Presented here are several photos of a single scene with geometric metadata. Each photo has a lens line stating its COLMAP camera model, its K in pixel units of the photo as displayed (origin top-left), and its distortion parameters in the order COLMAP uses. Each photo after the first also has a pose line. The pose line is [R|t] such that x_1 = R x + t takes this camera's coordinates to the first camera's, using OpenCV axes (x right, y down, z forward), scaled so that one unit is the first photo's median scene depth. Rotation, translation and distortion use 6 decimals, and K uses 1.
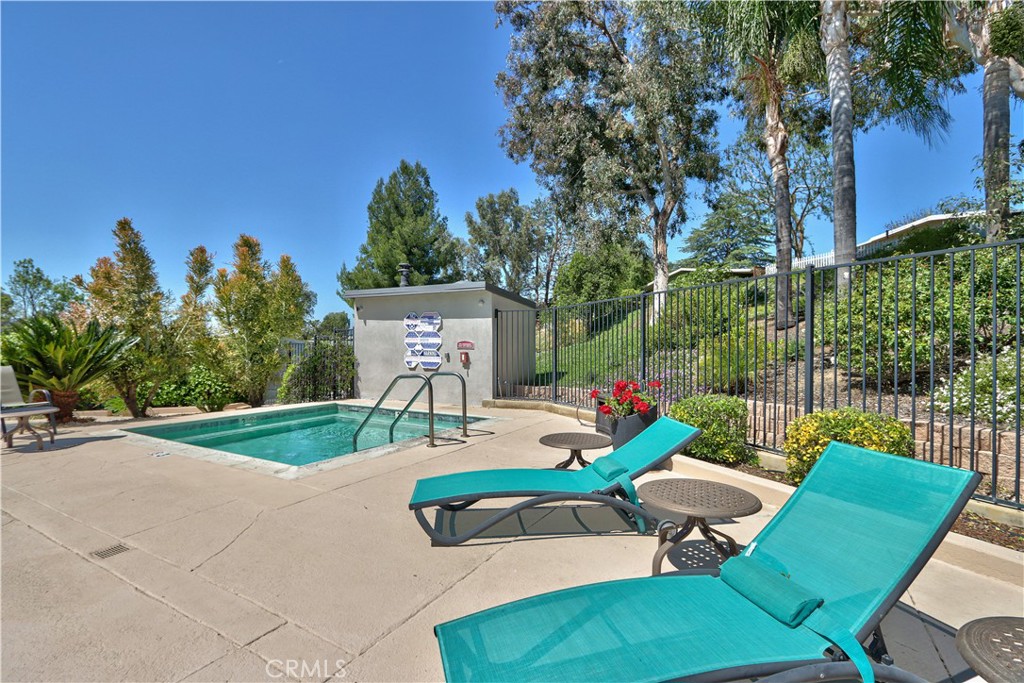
lens RADIAL K [[480.5, 0, 510.3], [0, 480.5, 339.6], [0, 0, 1]] dist [-0.013372, 0.000853]
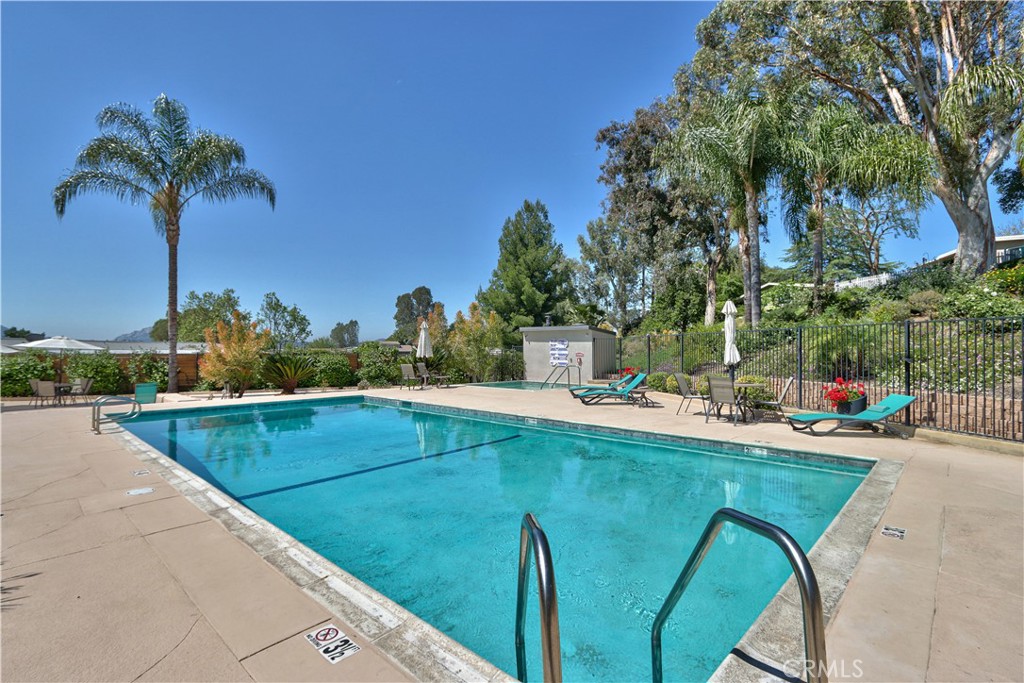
lens RADIAL K [[480.5, 0, 505.2], [0, 480.5, 340.6], [0, 0, 1]] dist [-0.013372, 0.000853]
pose [[0.970461, -0.008342, -0.241112, 0.018144], [0.006859, 0.999952, -0.006989, -0.006900], [0.241159, 0.005129, 0.970472, -0.207630]]
